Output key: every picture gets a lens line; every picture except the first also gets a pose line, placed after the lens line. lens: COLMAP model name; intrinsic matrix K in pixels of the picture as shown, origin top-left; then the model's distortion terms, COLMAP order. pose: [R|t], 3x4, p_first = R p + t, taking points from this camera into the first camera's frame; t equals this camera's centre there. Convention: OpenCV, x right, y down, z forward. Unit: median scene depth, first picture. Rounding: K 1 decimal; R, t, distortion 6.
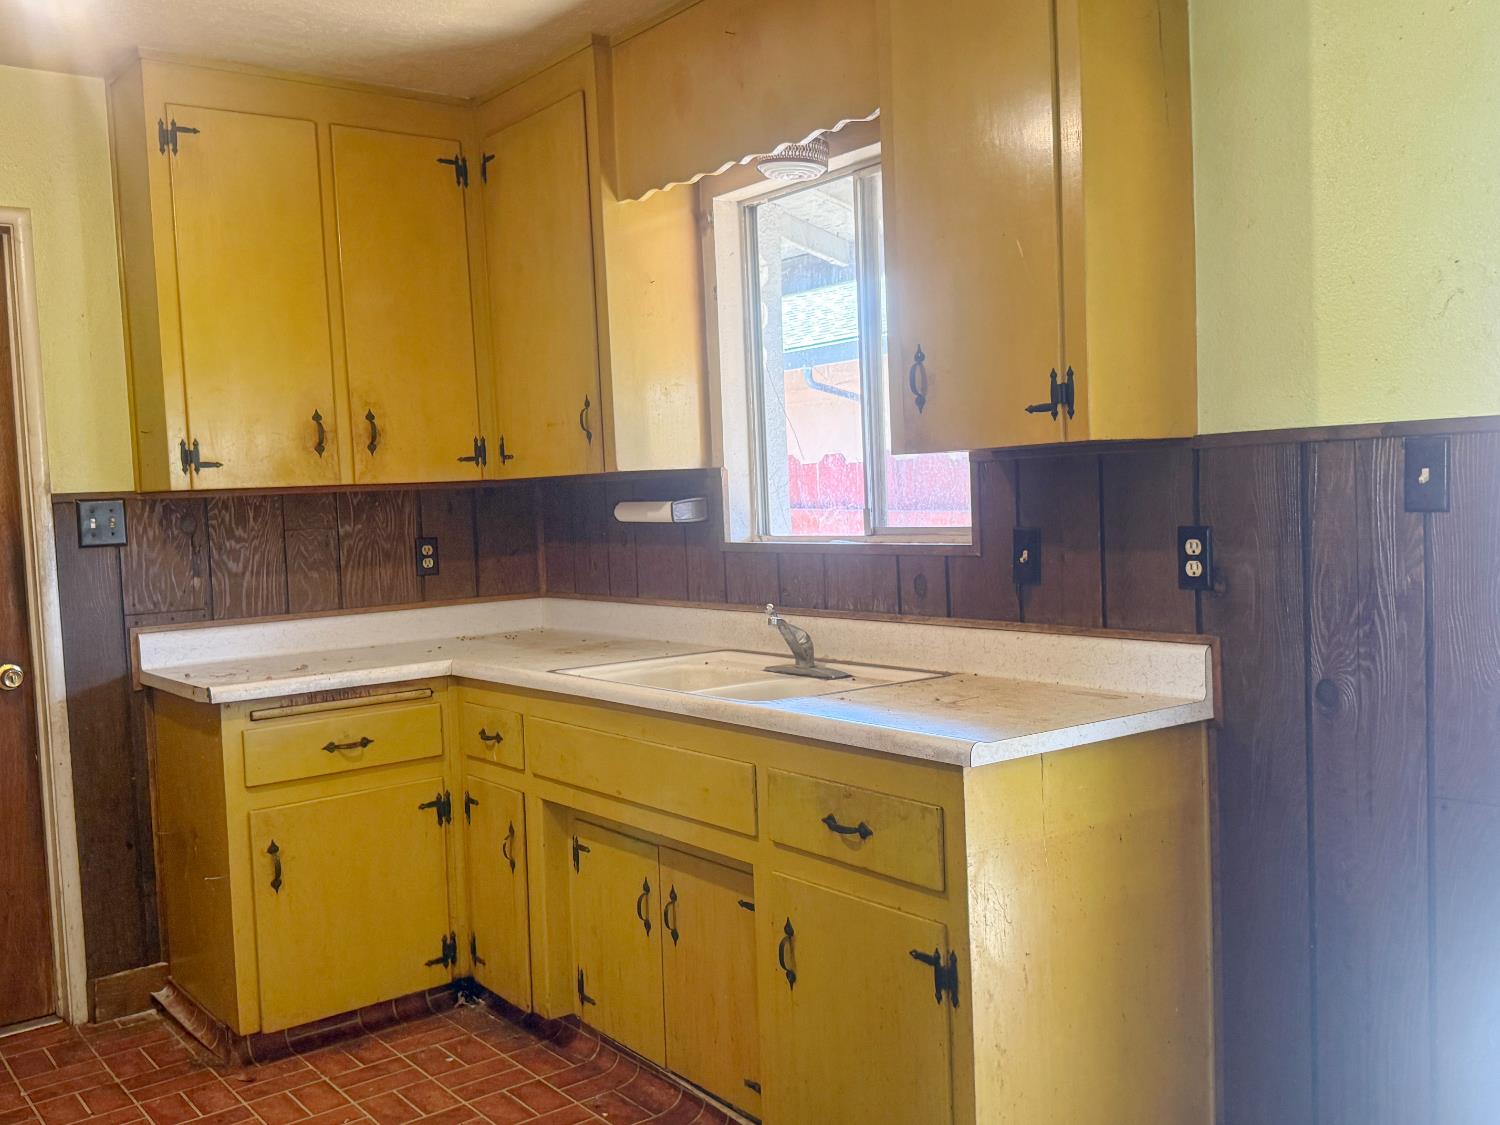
lens RADIAL K [[1333.9, 0, 750.0], [0, 1333.9, 562.5], [0, 0, 1]] dist [0.138360, -0.328107]
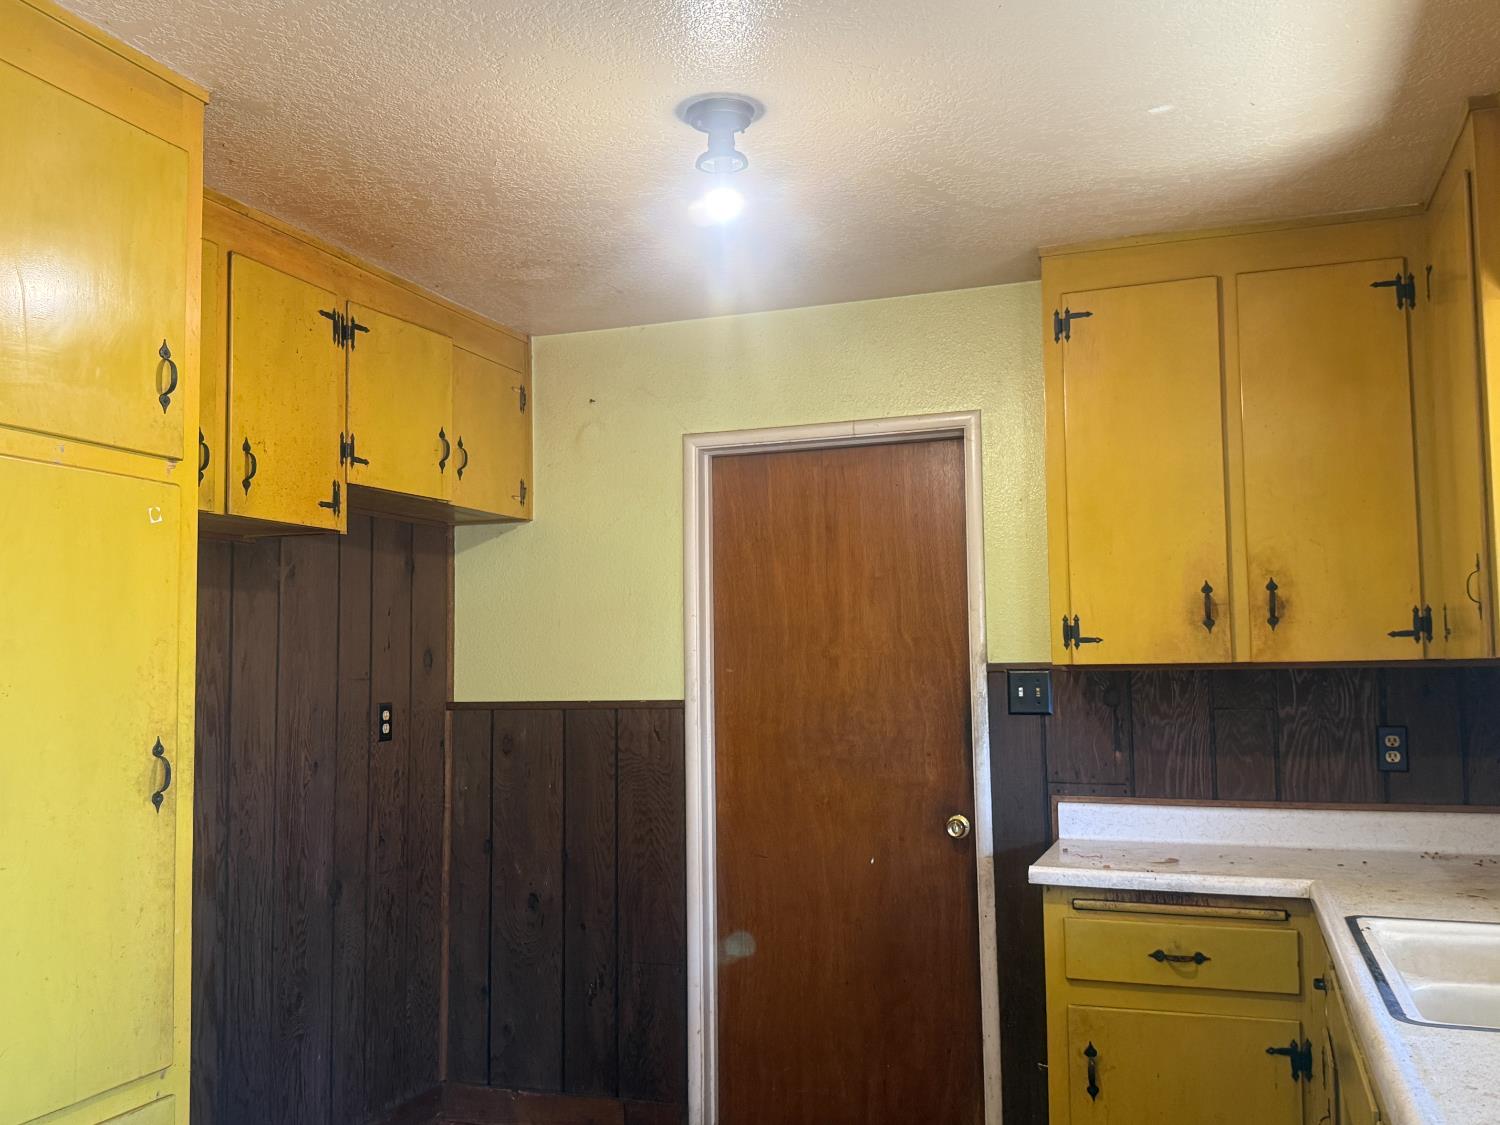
lens RADIAL K [[1333.9, 0, 750.0], [0, 1333.9, 562.5], [0, 0, 1]] dist [0.138360, -0.328107]
pose [[0.530445, -0.031524, -0.847133, 0.295425], [-0.057448, 0.995674, -0.073024, -0.040141], [0.845770, 0.087401, 0.526340, 0.246179]]
